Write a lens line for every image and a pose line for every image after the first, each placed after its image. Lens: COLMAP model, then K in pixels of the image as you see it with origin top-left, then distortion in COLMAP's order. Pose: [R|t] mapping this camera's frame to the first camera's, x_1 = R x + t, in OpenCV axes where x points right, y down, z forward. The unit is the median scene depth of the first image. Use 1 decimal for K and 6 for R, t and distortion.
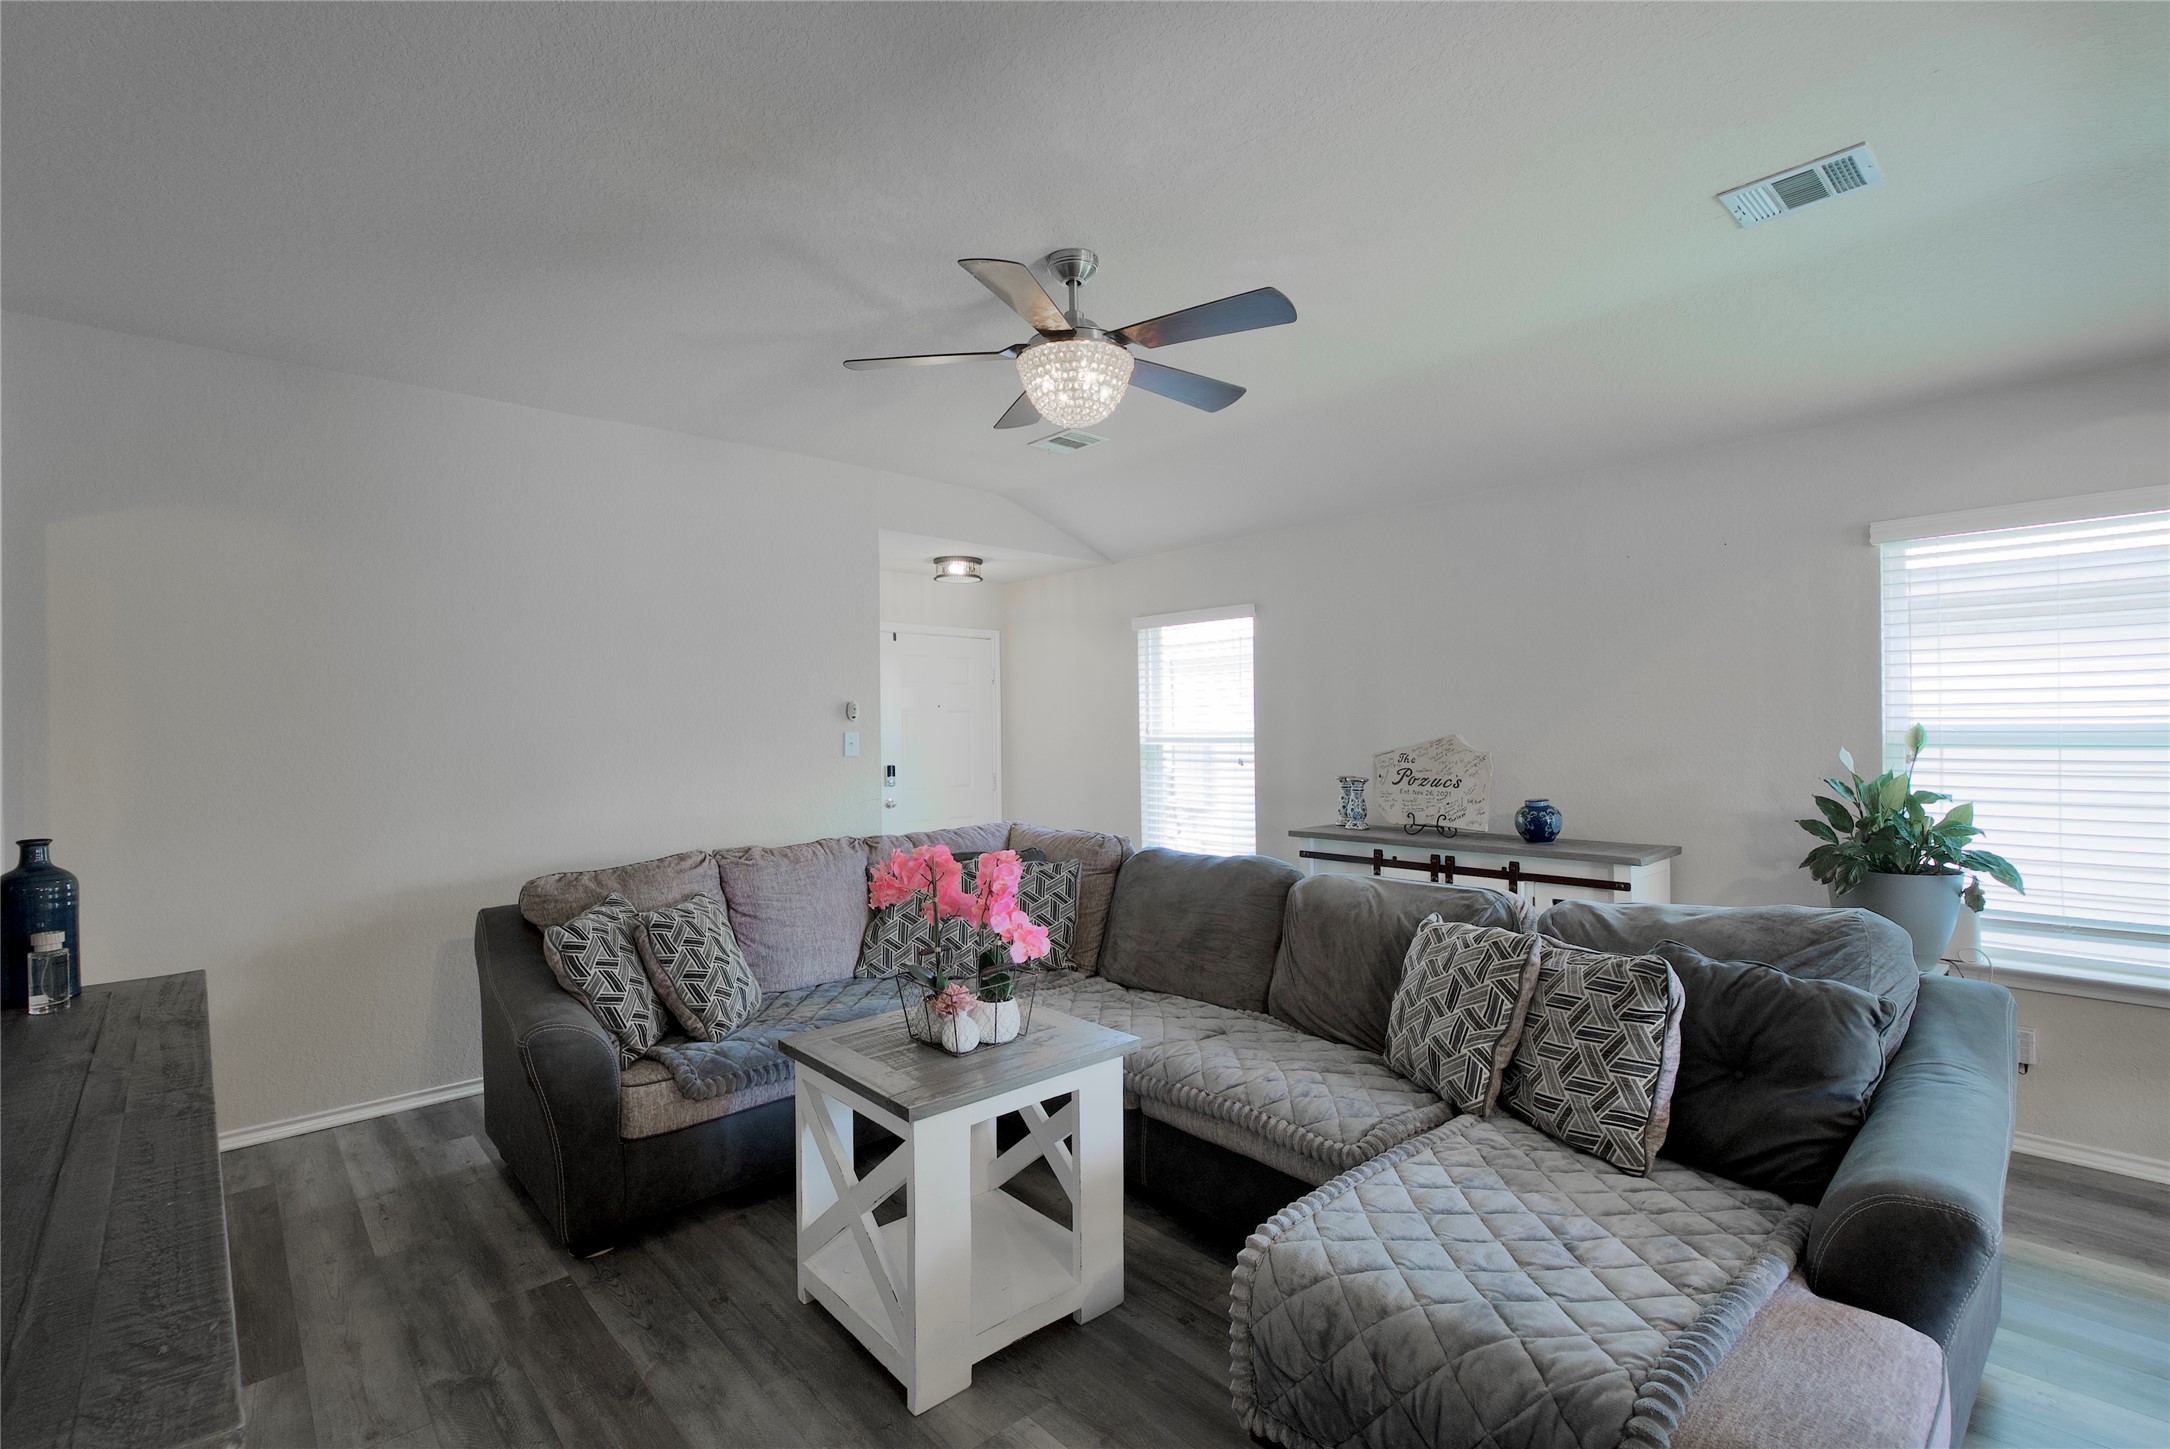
lens RADIAL K [[961.6, 0, 1078.1], [0, 961.6, 727.6], [0, 0, 1]] dist [-0.021269, 0.000723]
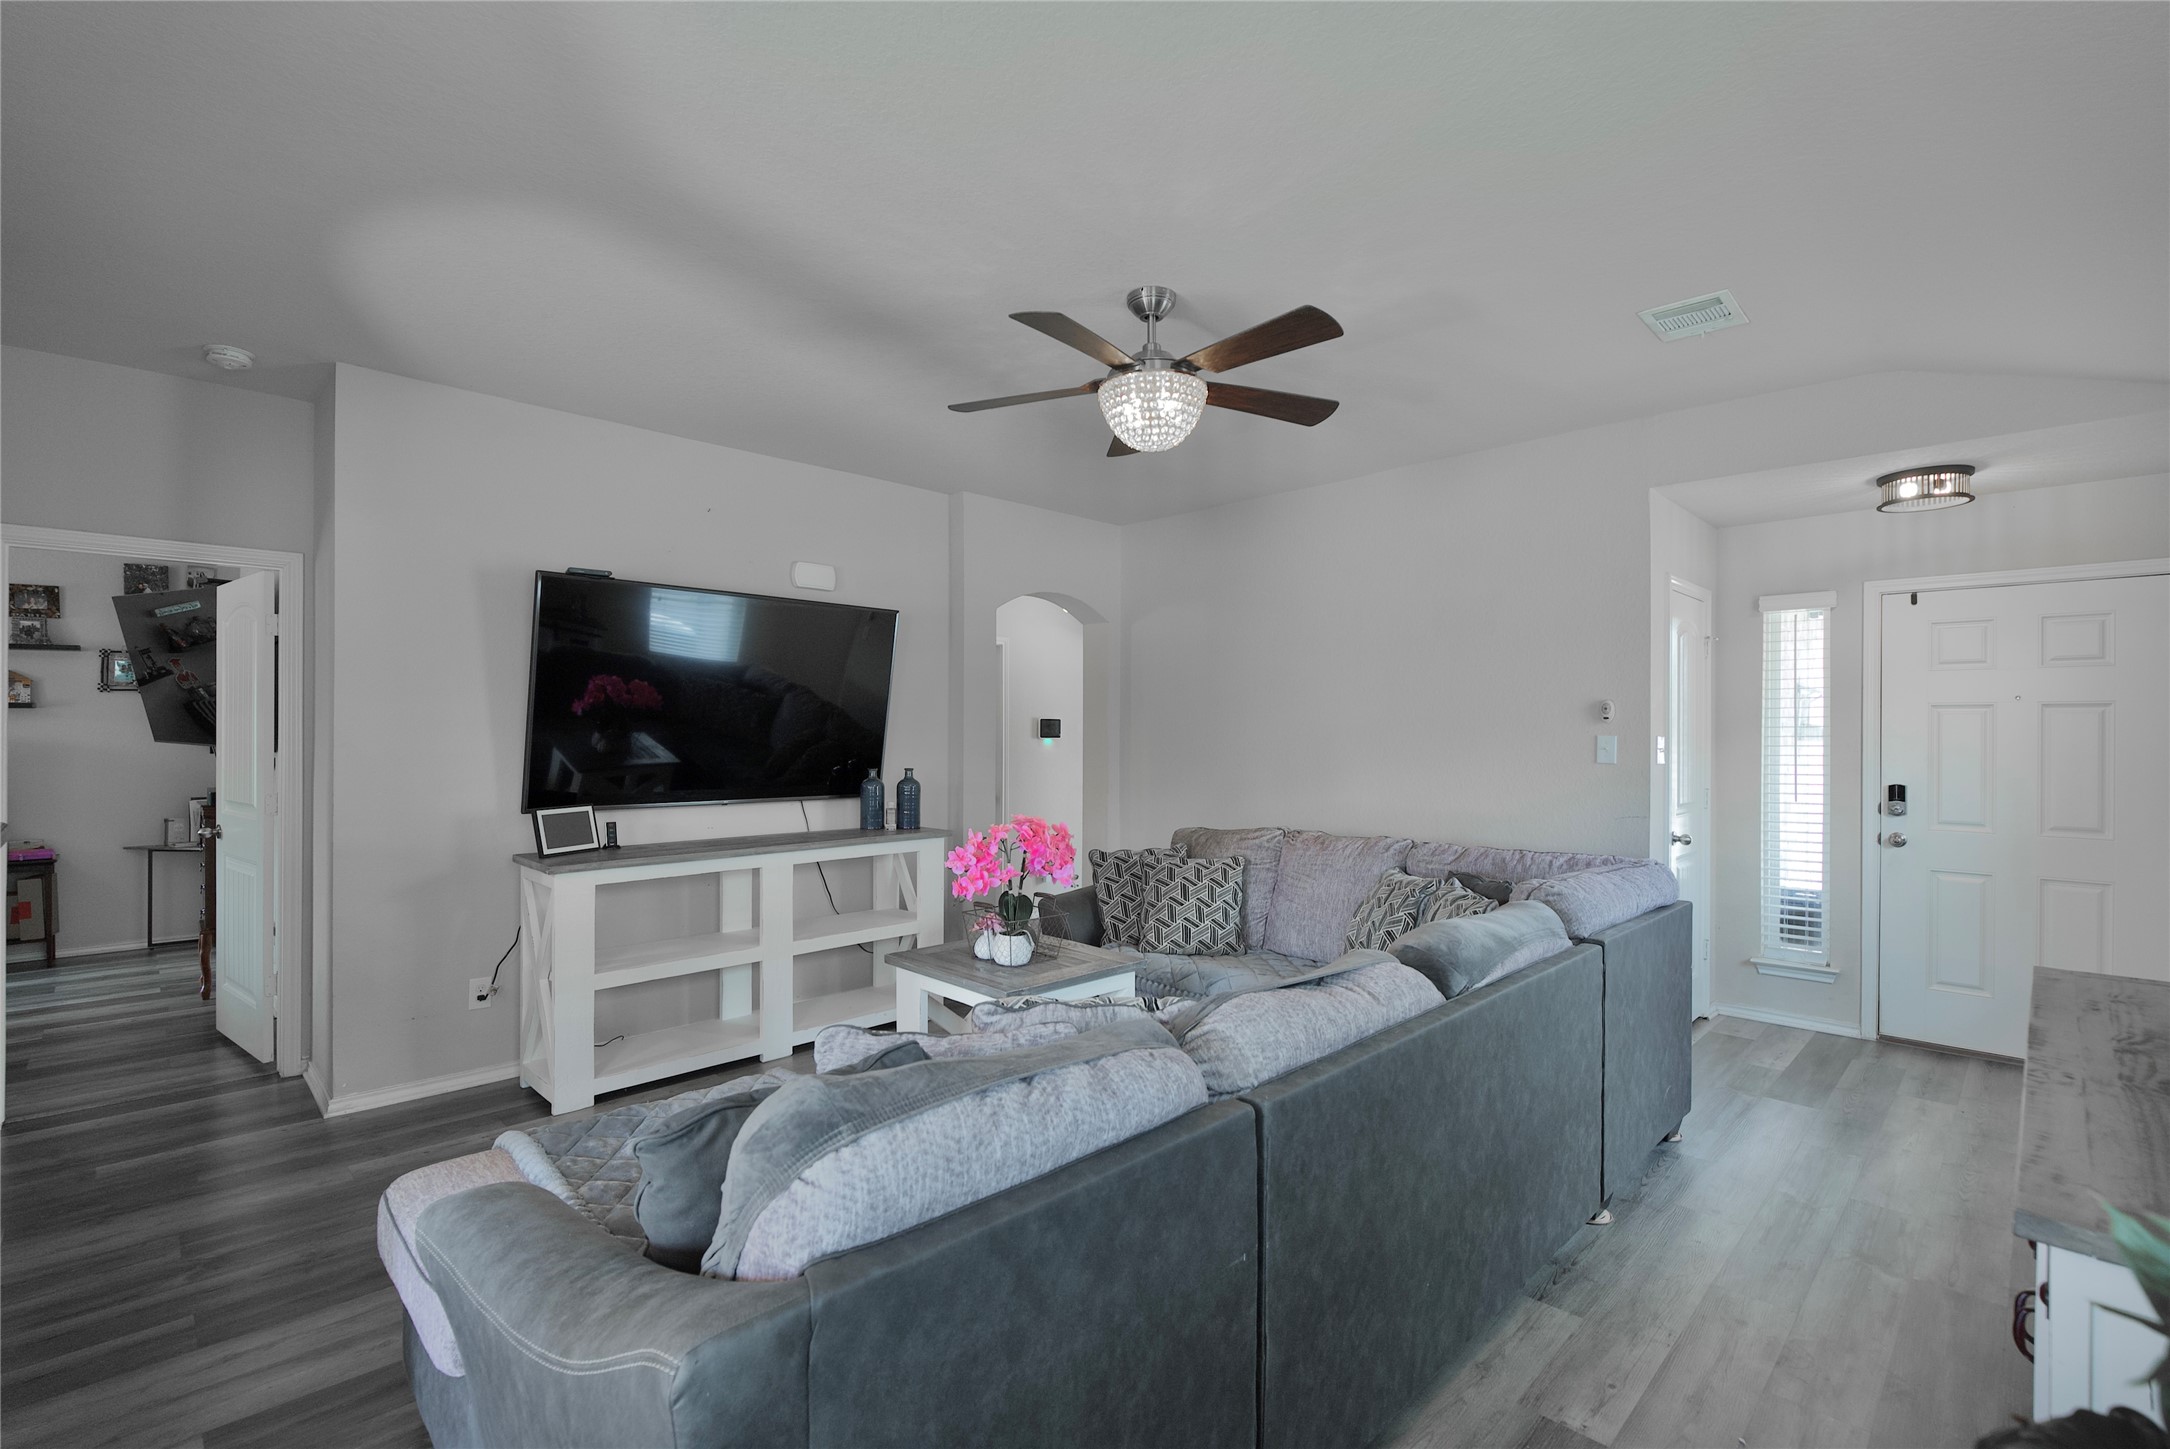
lens RADIAL K [[961.6, 0, 1078.1], [0, 961.6, 727.6], [0, 0, 1]] dist [-0.021269, 0.000723]
pose [[0.025310, 0.005952, -0.999662, 0.608564], [-0.002831, 0.999979, 0.005882, -0.006097], [0.999676, 0.002681, 0.025326, 0.507484]]
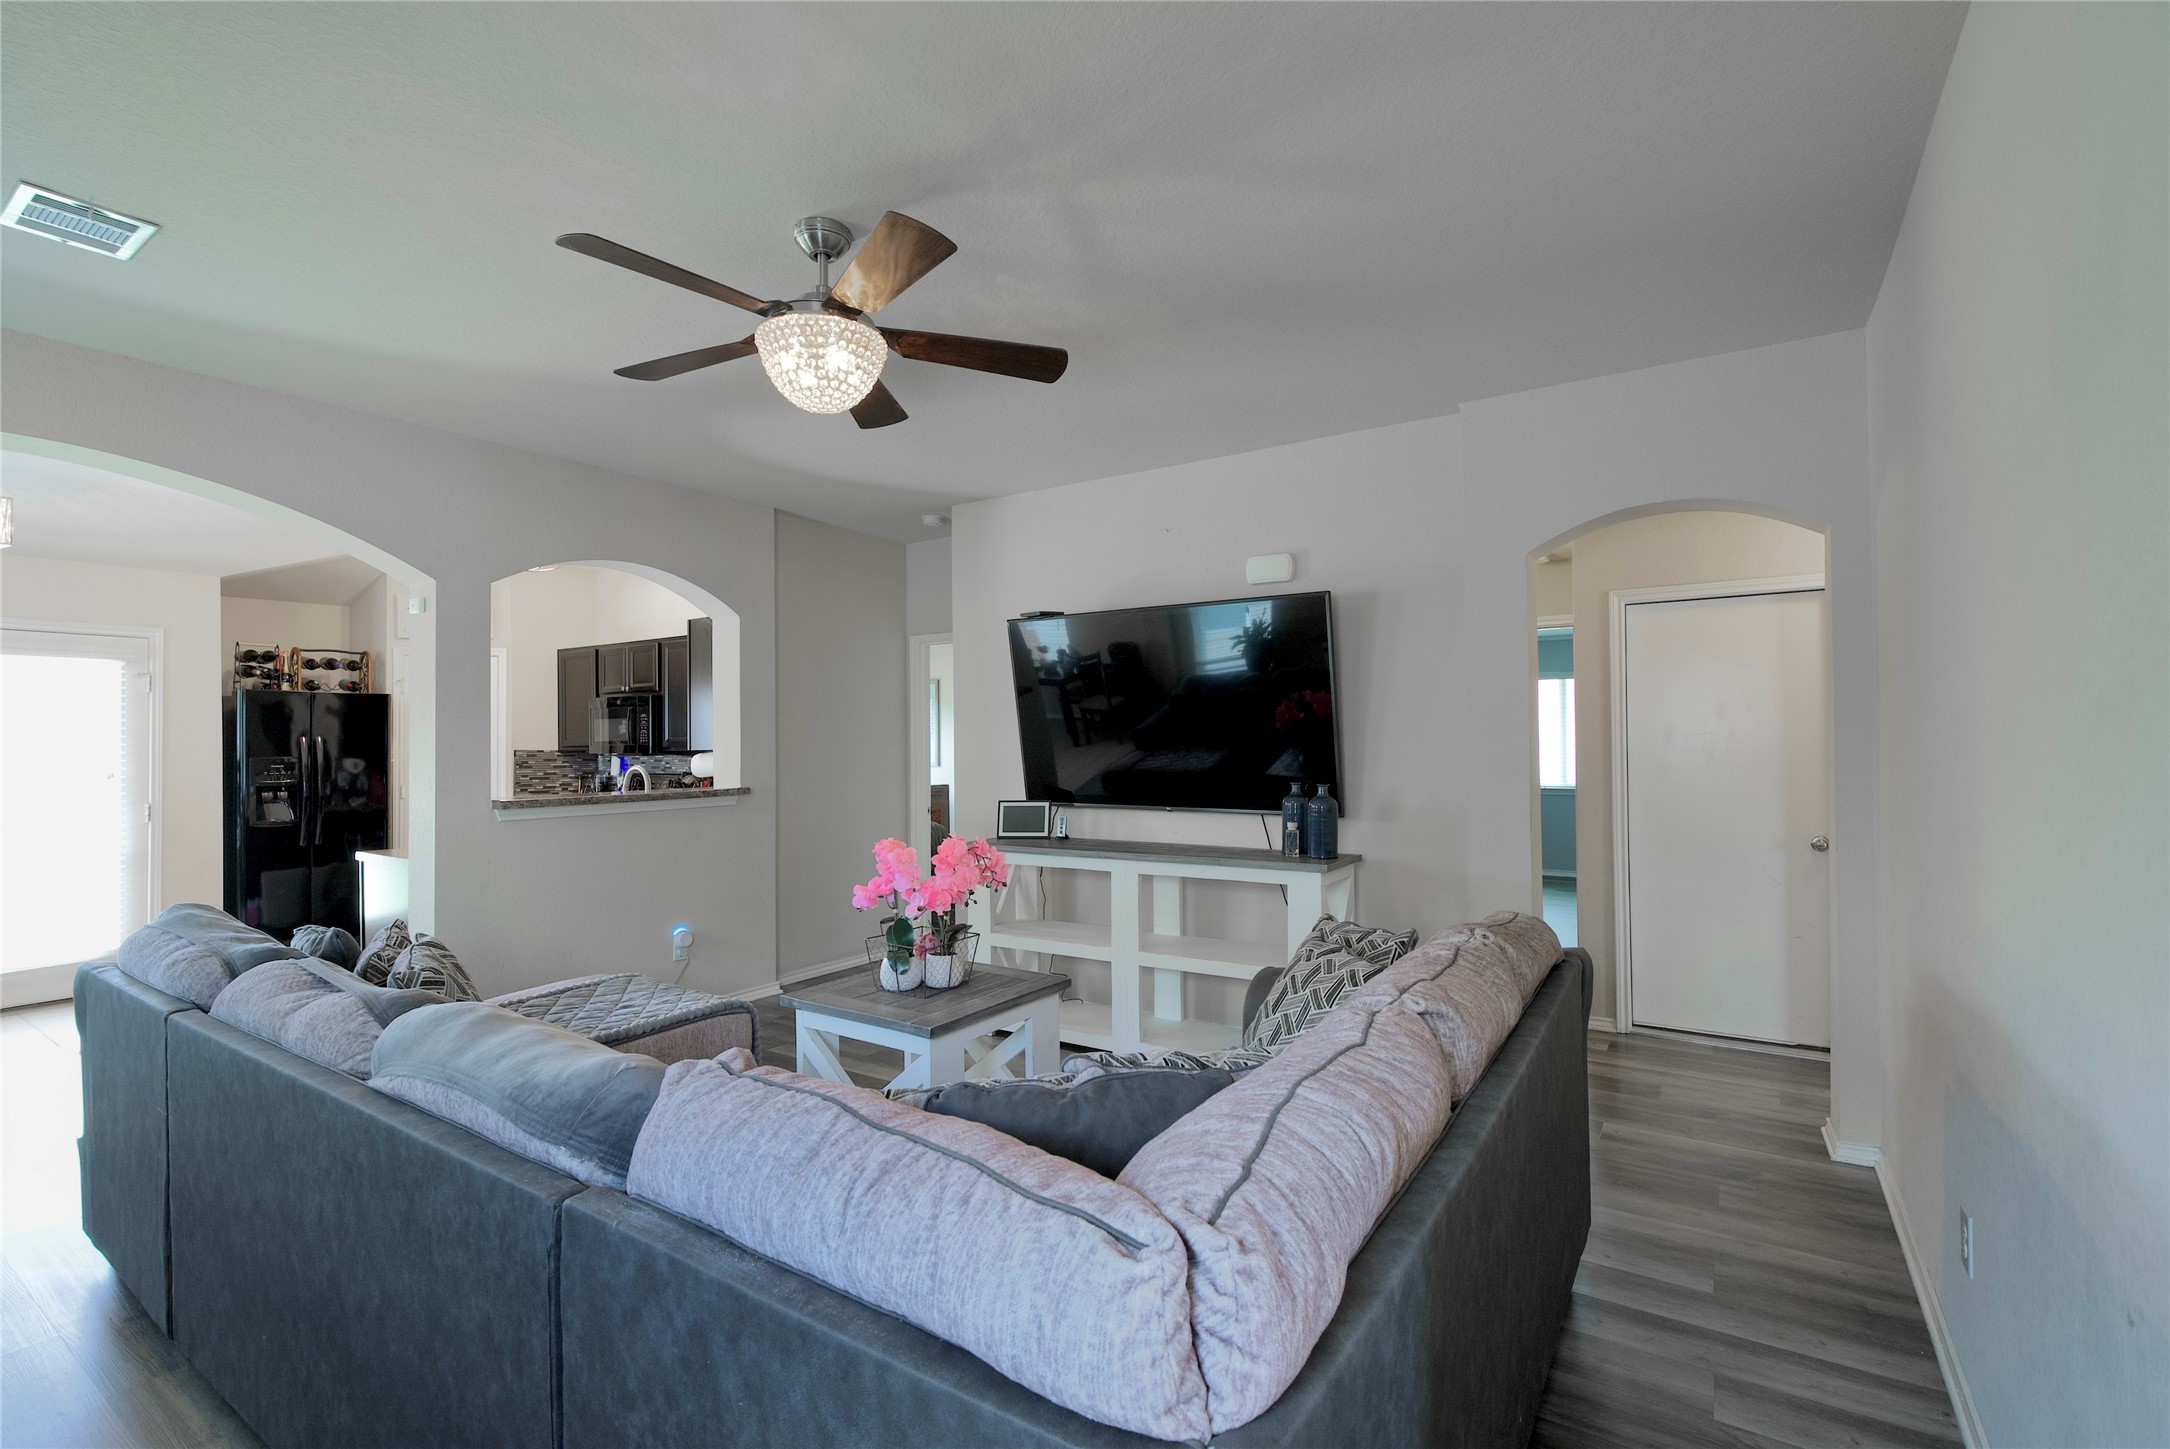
lens RADIAL K [[961.6, 0, 1078.1], [0, 961.6, 727.6], [0, 0, 1]] dist [-0.021269, 0.000723]
pose [[-0.971916, 0.013487, -0.234941, -0.001794], [0.017238, 0.999755, -0.013919, 0.003591], [0.234696, -0.017578, -0.971910, 1.086883]]
